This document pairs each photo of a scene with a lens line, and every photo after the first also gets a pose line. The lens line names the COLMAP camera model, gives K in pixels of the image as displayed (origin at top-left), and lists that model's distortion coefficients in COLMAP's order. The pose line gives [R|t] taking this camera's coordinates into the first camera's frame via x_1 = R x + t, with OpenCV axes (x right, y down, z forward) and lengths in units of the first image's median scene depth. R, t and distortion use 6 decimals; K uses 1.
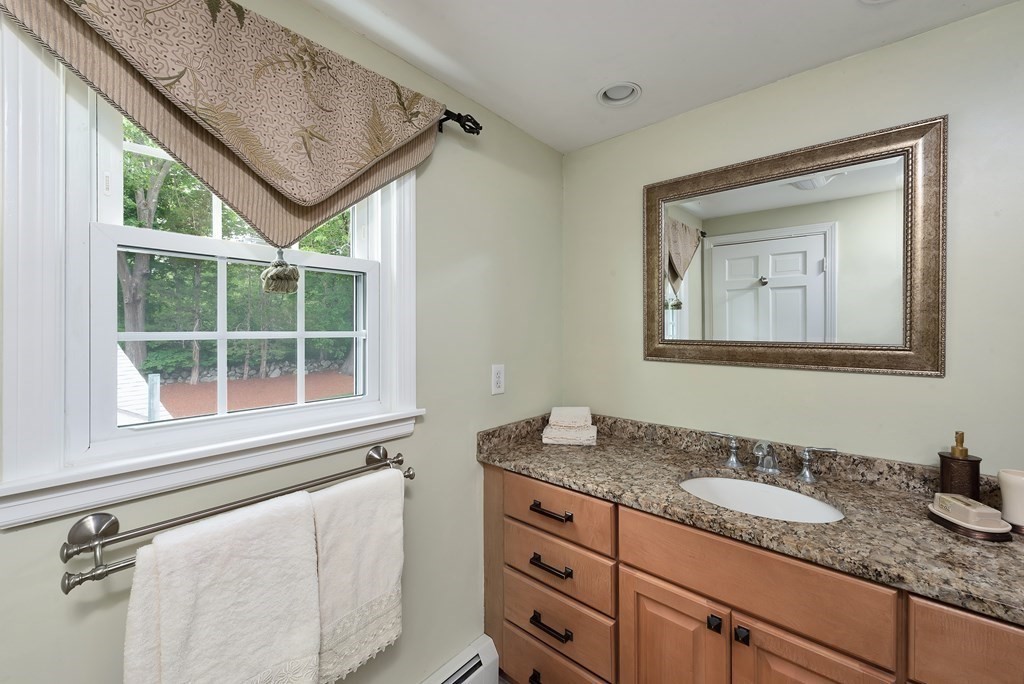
lens RADIAL K [[400.6, 0, 505.6], [0, 400.6, 332.3], [0, 0, 1]] dist [0.000954, -0.002026]
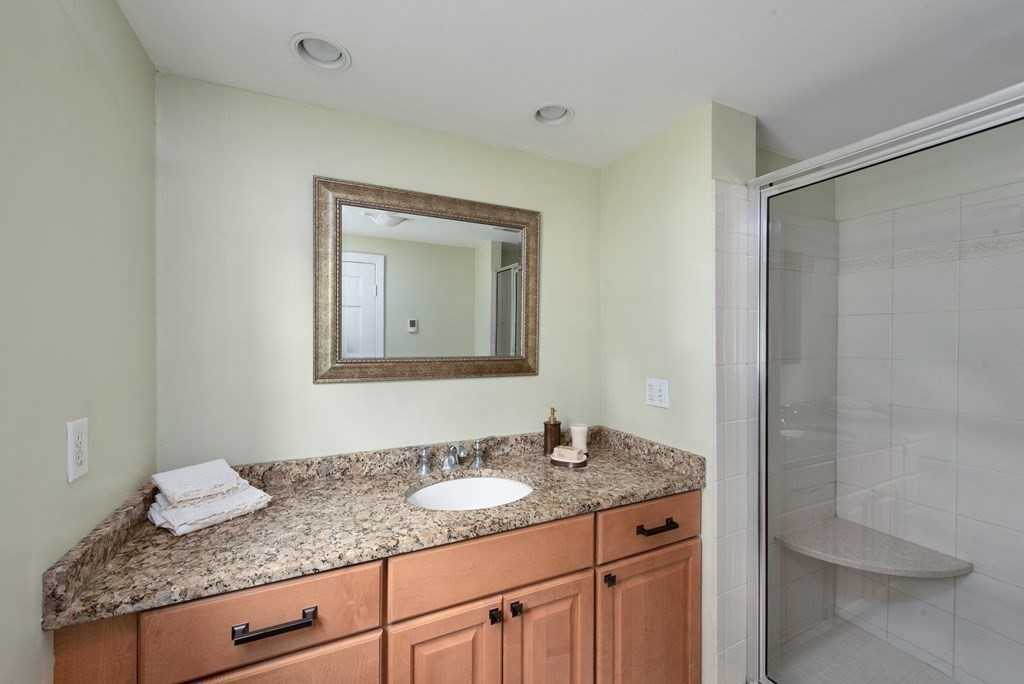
lens RADIAL K [[400.6, 0, 506.3], [0, 400.6, 343.2], [0, 0, 1]] dist [0.000954, -0.002026]
pose [[0.400480, -0.004447, 0.916295, -0.357564], [0.010513, 0.999945, 0.000258, -0.015403], [-0.916245, 0.009530, 0.400504, 0.402893]]
